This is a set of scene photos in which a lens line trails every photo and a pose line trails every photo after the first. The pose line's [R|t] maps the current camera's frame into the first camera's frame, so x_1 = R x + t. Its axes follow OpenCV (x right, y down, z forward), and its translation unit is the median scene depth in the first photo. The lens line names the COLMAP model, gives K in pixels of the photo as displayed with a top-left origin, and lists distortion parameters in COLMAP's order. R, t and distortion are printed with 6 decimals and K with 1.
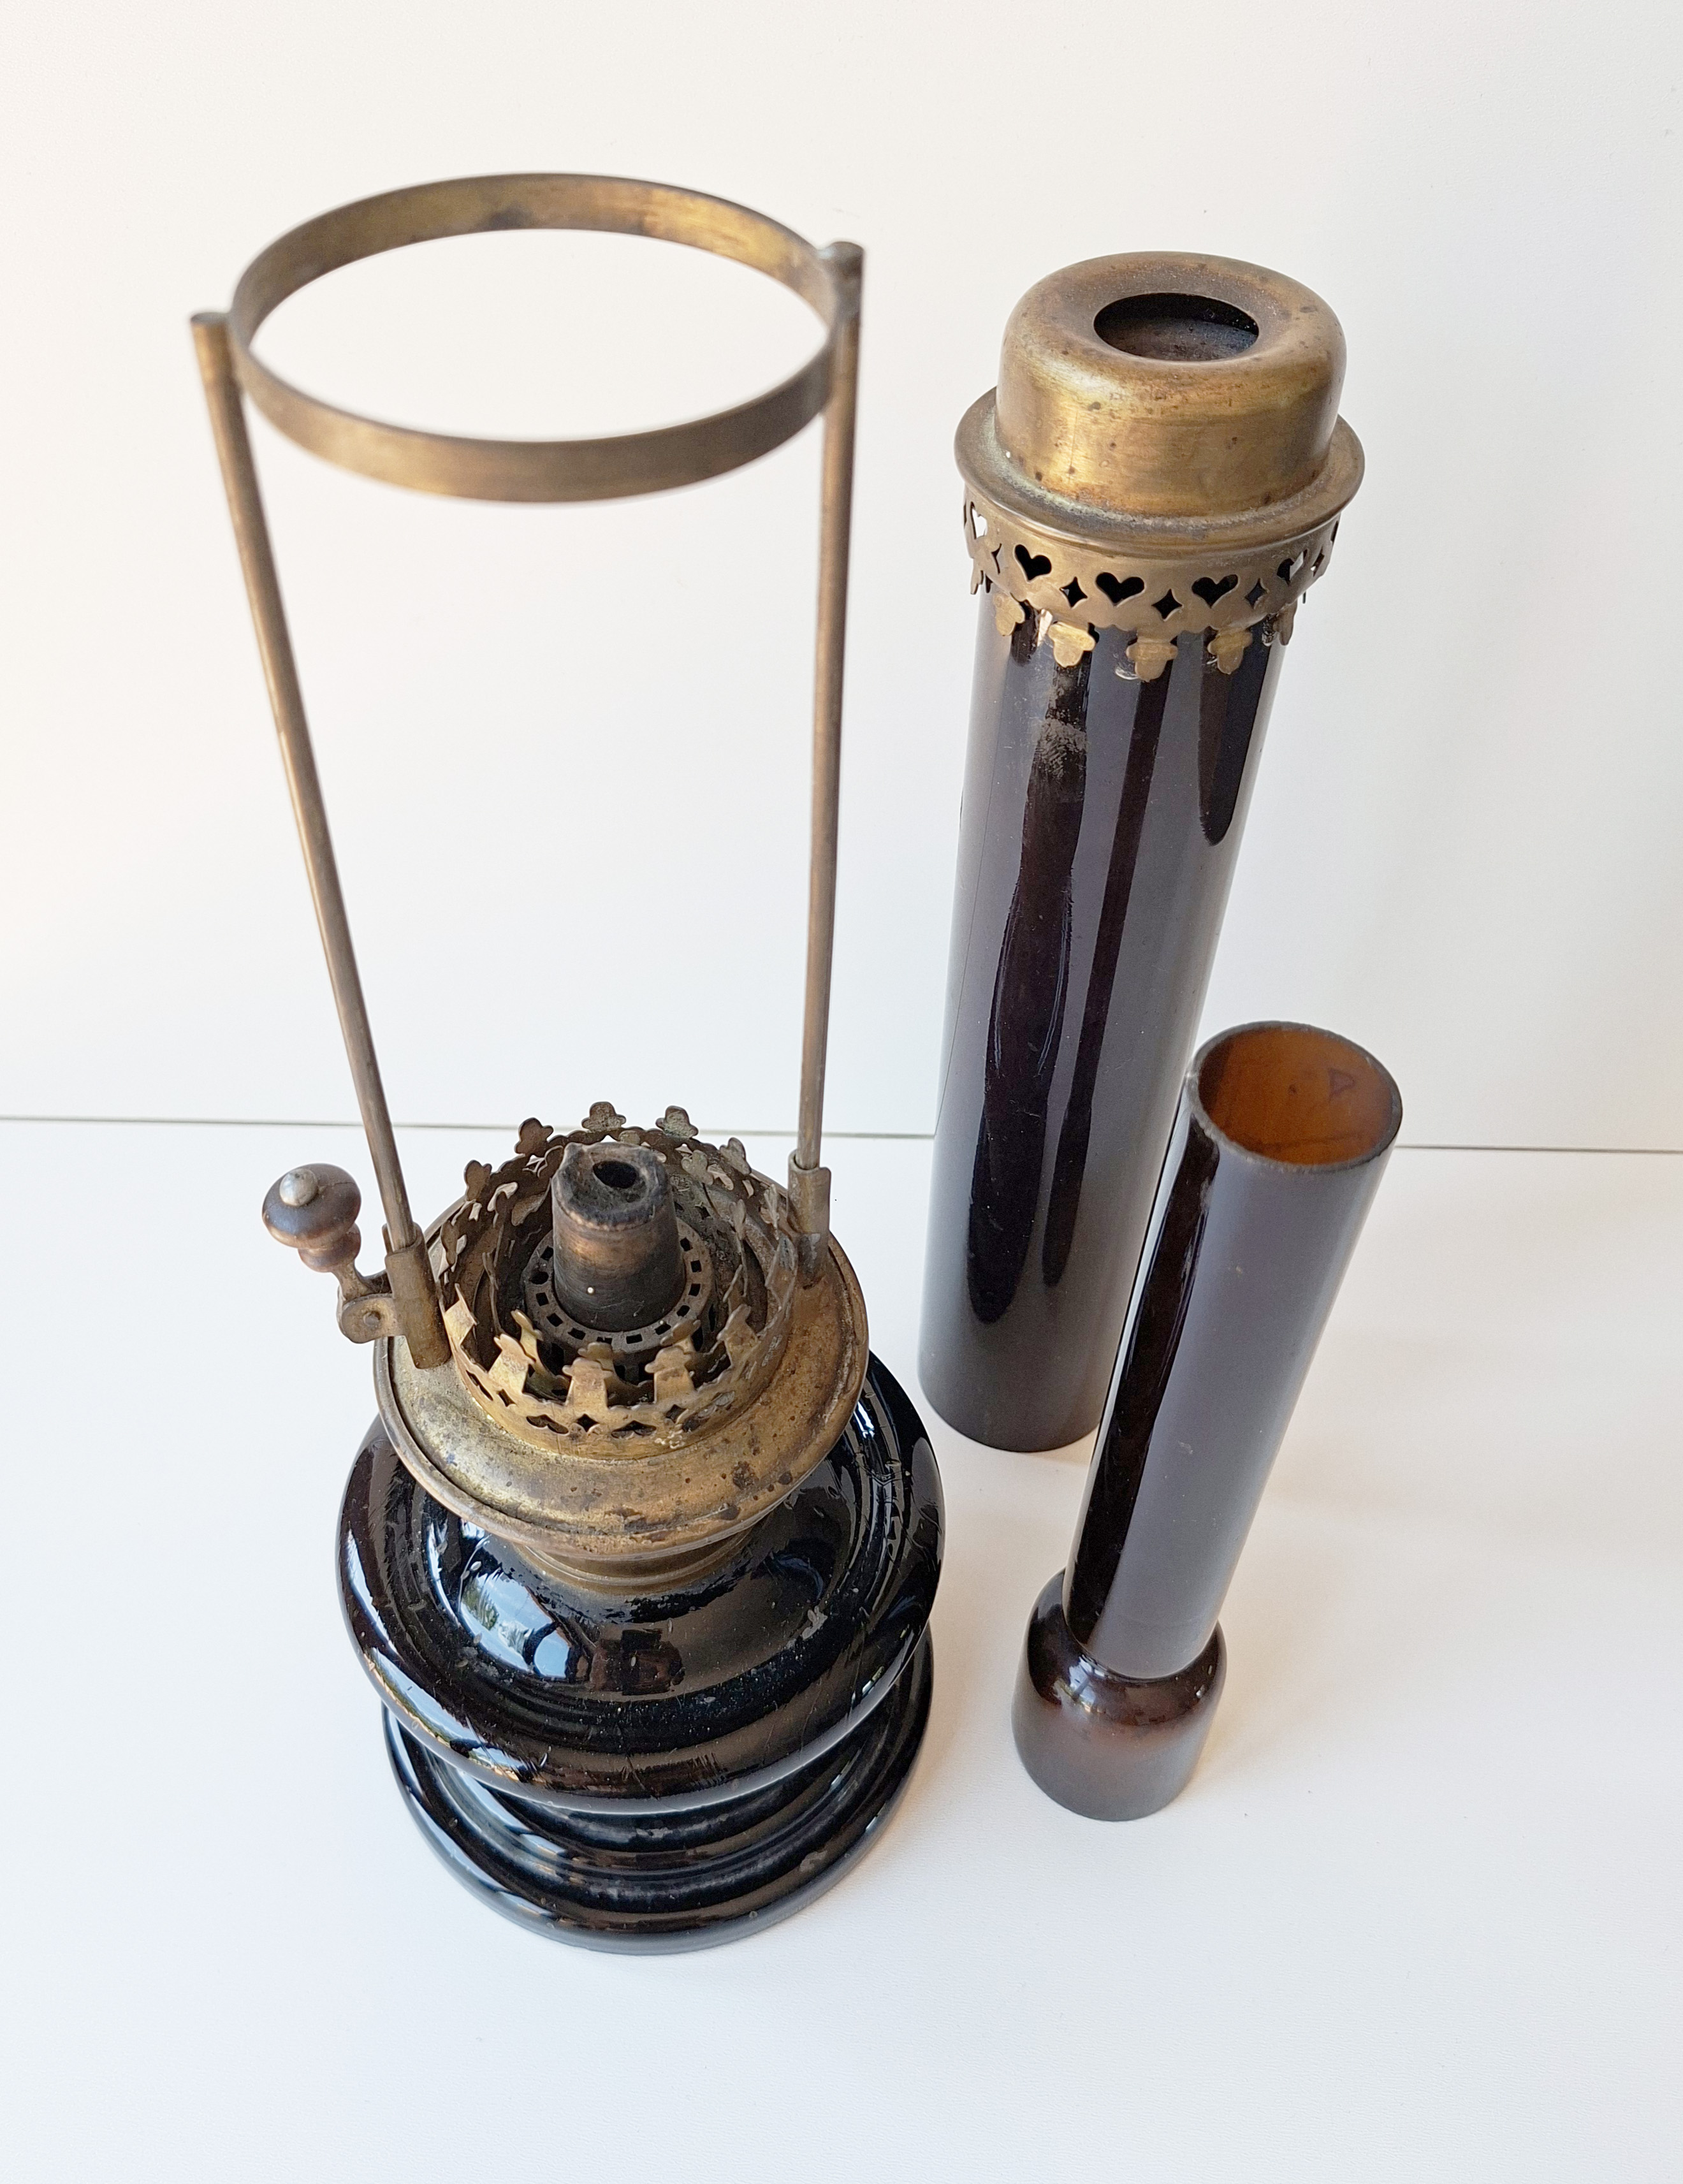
lens RADIAL K [[1793.9, 0, 796.9], [0, 1793.9, 1107.4], [0, 0, 1]] dist [0.081073, 0.012890]
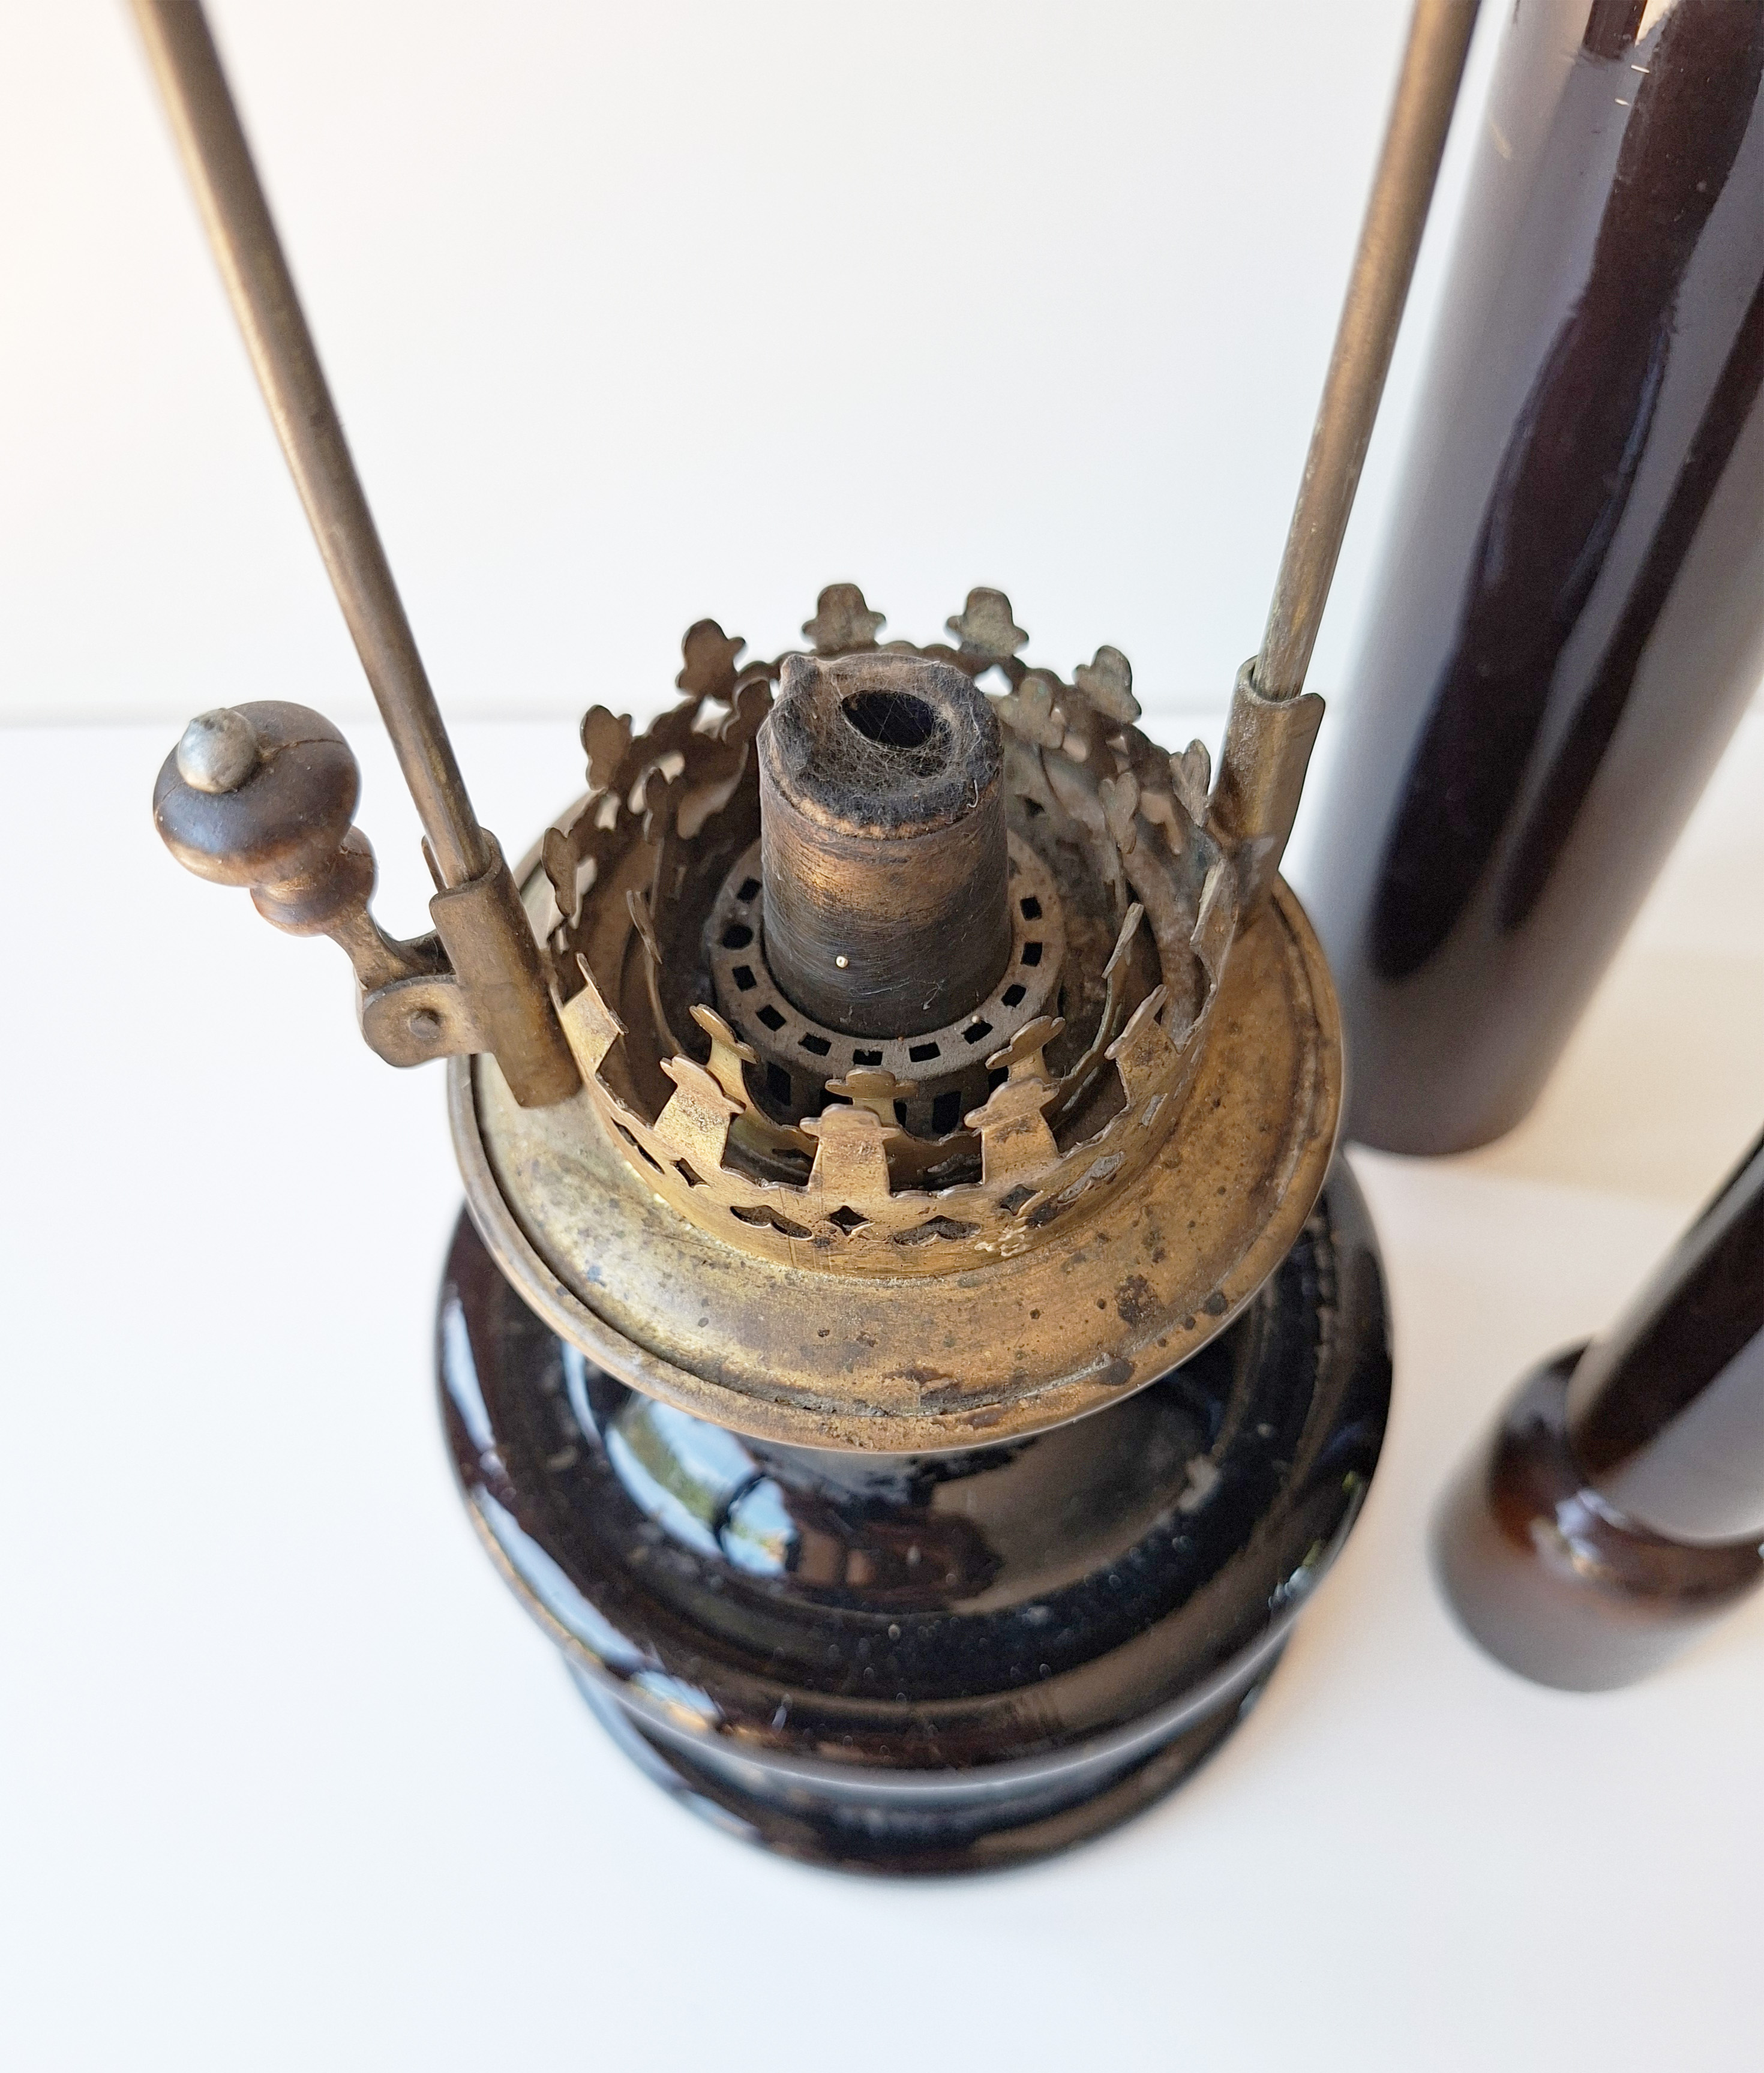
lens RADIAL K [[1731.1, 0, 853.5], [0, 1731.1, 1188.4], [0, 0, 1]] dist [0.140868, -0.301445]
pose [[0.998531, -0.015390, -0.051945, -0.087368], [0.027790, 0.968552, 0.247253, 0.042926], [0.046506, -0.248334, 0.967558, 0.511739]]
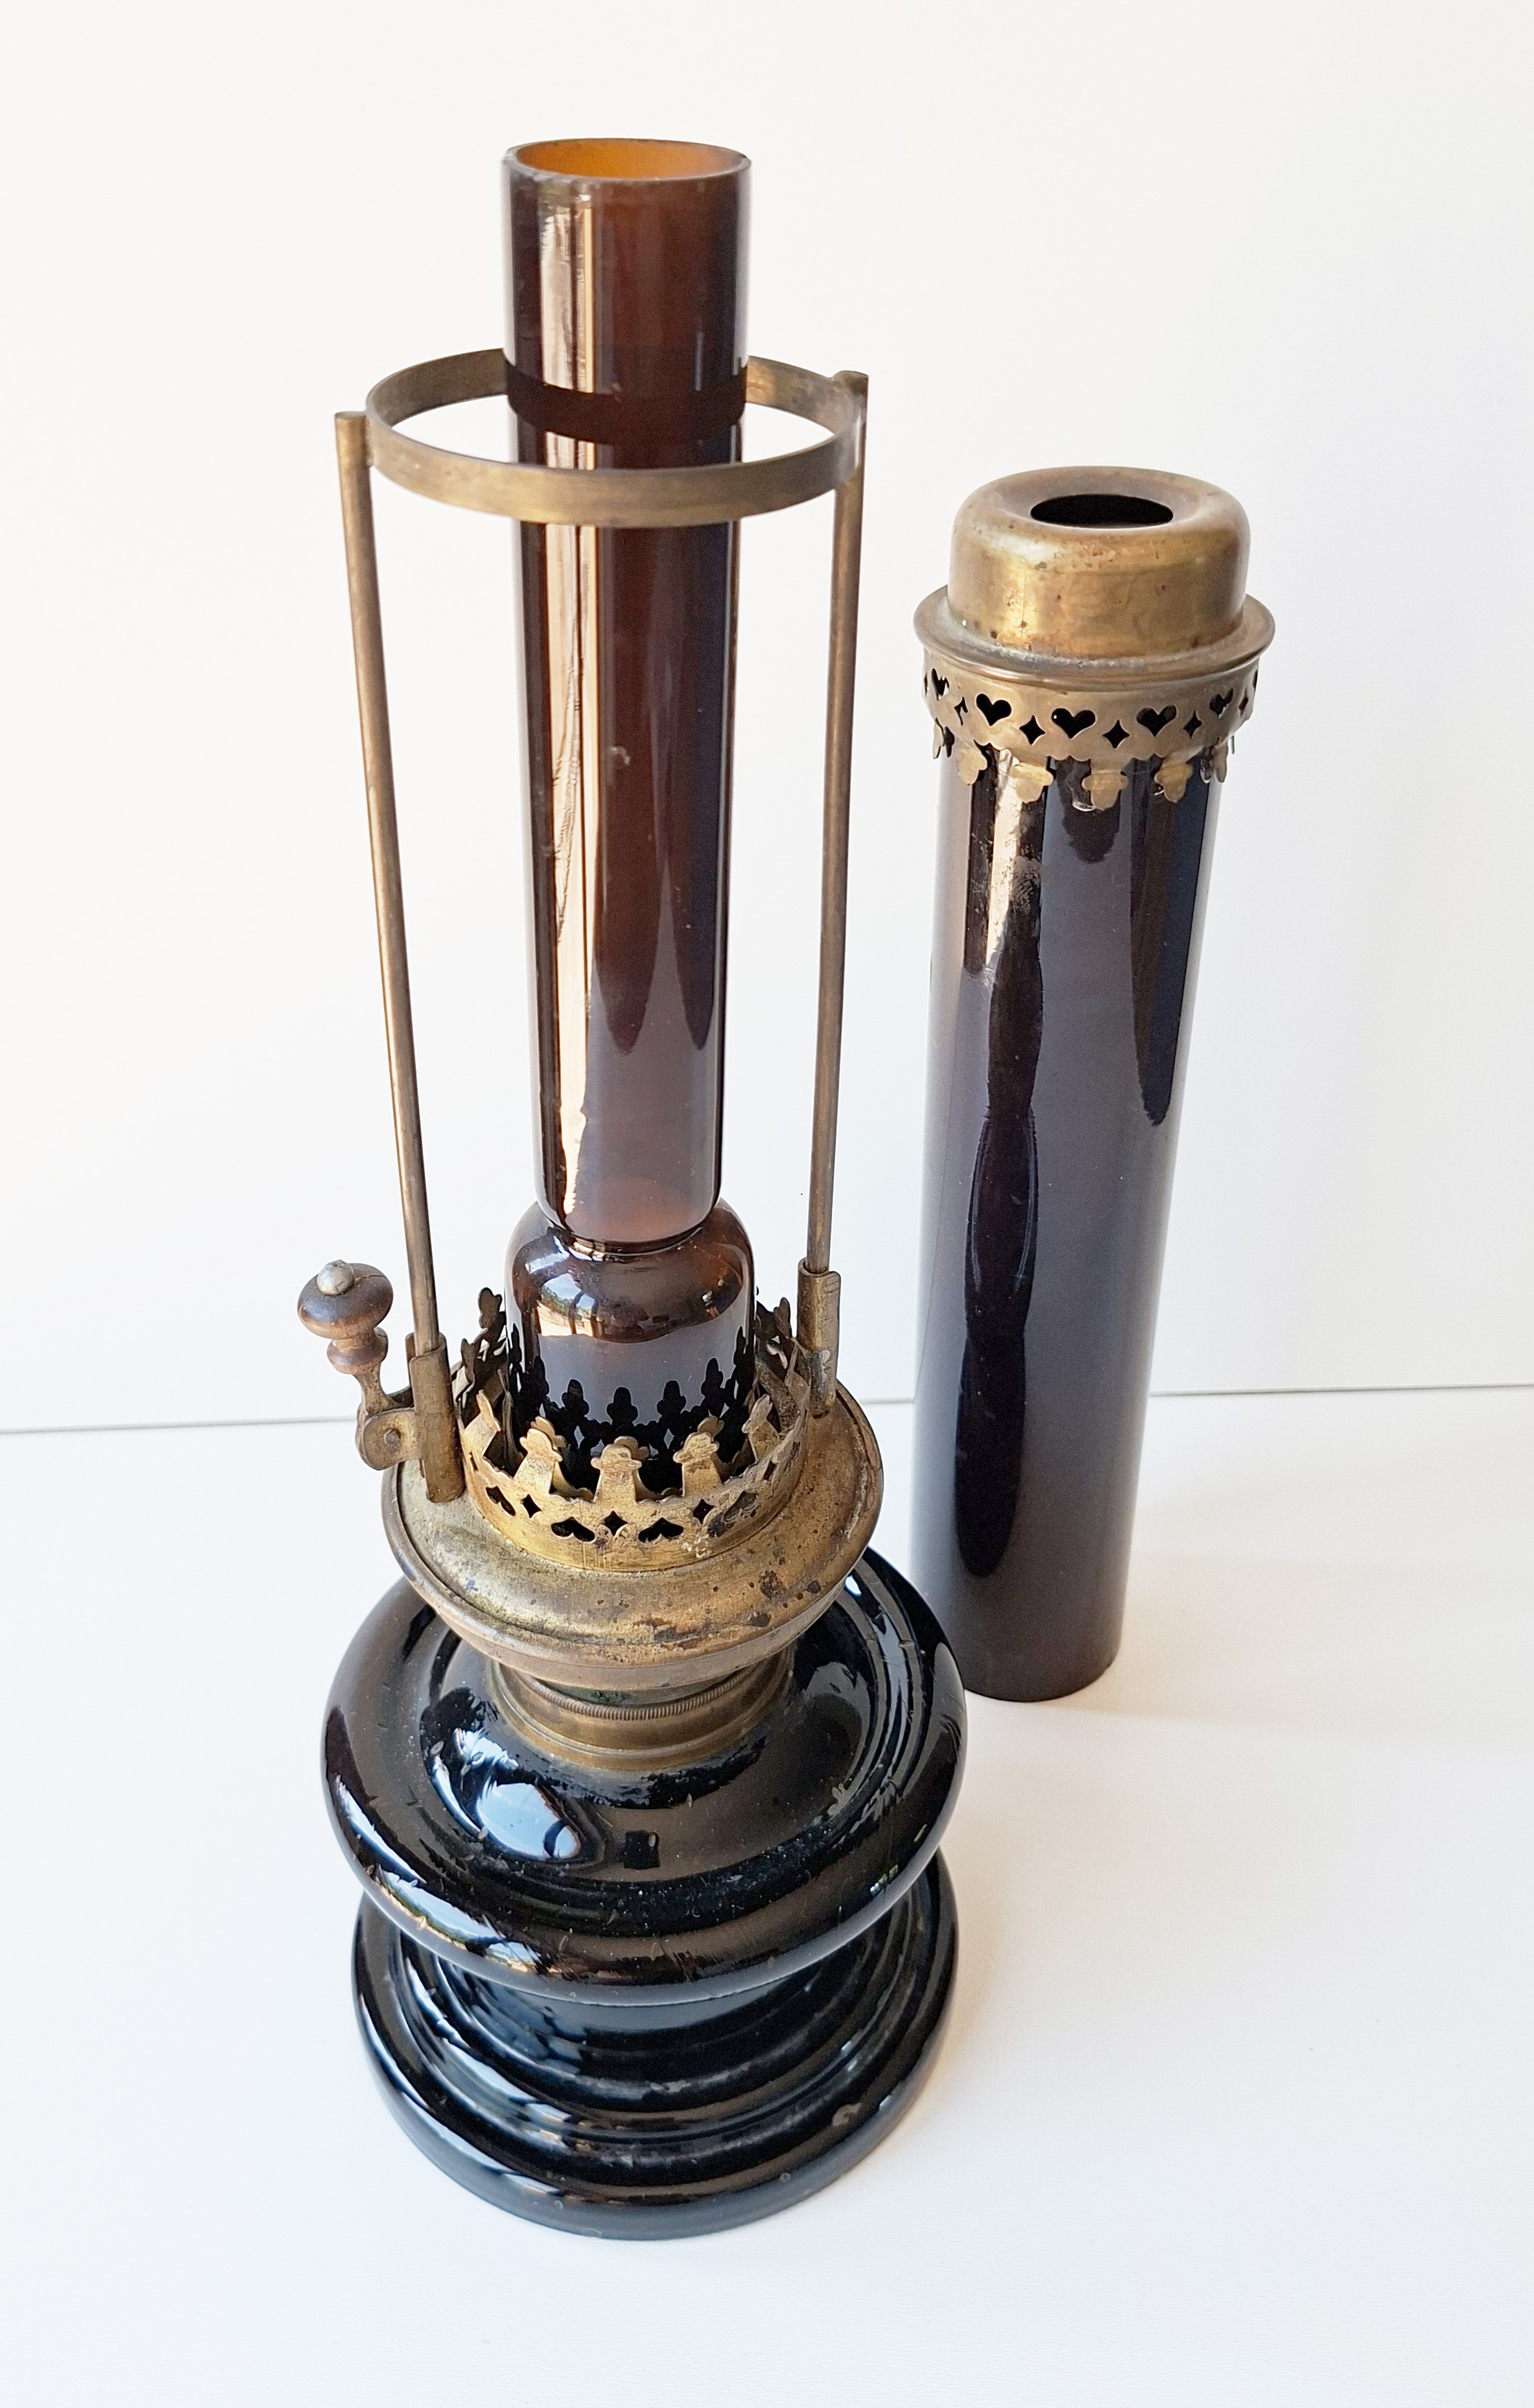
lens RADIAL K [[1995.9, 0, 754.0], [0, 1995.9, 1106.8], [0, 0, 1]] dist [0.110321, -0.178900]
pose [[0.998167, -0.038779, 0.046465, -0.080655], [0.049446, 0.965248, -0.256616, 0.235997], [-0.034899, 0.258443, 0.965396, -0.124554]]
